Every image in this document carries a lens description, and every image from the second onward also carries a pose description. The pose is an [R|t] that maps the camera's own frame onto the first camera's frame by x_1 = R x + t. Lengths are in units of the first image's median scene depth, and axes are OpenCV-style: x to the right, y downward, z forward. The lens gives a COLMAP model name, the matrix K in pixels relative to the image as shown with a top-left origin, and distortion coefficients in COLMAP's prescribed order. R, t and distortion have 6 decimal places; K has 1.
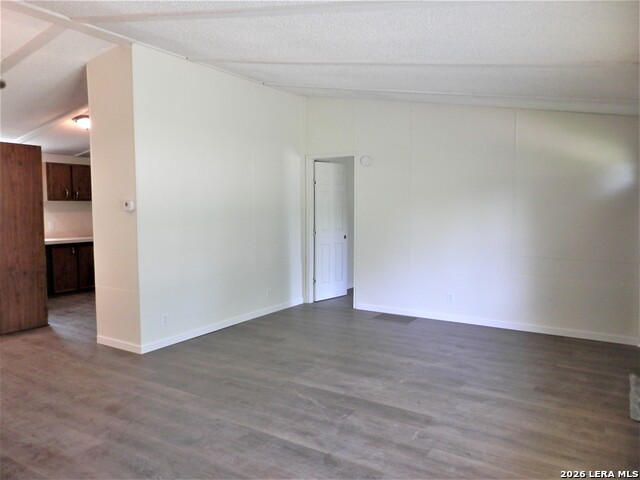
lens RADIAL K [[472.7, 0, 325.1], [0, 472.7, 240.3], [0, 0, 1]] dist [-0.006357, 0.006622]
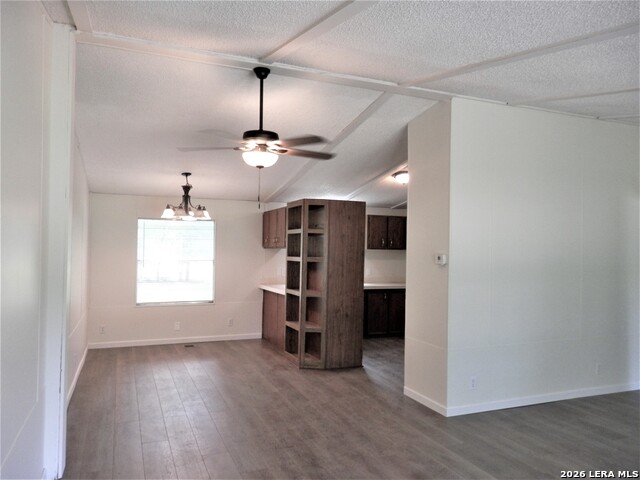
lens RADIAL K [[472.7, 0, 316.7], [0, 472.7, 241.2], [0, 0, 1]] dist [-0.006357, 0.006622]
pose [[0.808143, 0.010036, -0.588901, -0.045377], [-0.064511, 0.995348, -0.071565, -0.022905], [0.585443, 0.095826, 0.805030, 0.052279]]
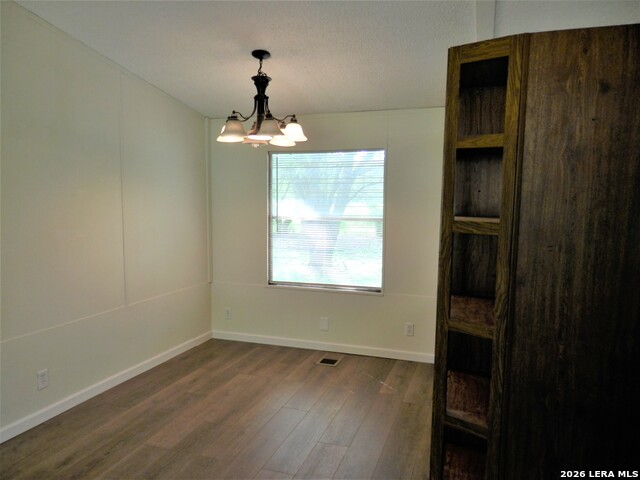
lens RADIAL K [[472.7, 0, 323.0], [0, 472.7, 238.5], [0, 0, 1]] dist [-0.006357, 0.006622]
pose [[0.219923, 0.091571, -0.971210, -0.380684], [-0.088070, 0.993383, 0.073719, -0.069121], [0.971533, 0.069322, 0.226533, 0.785189]]
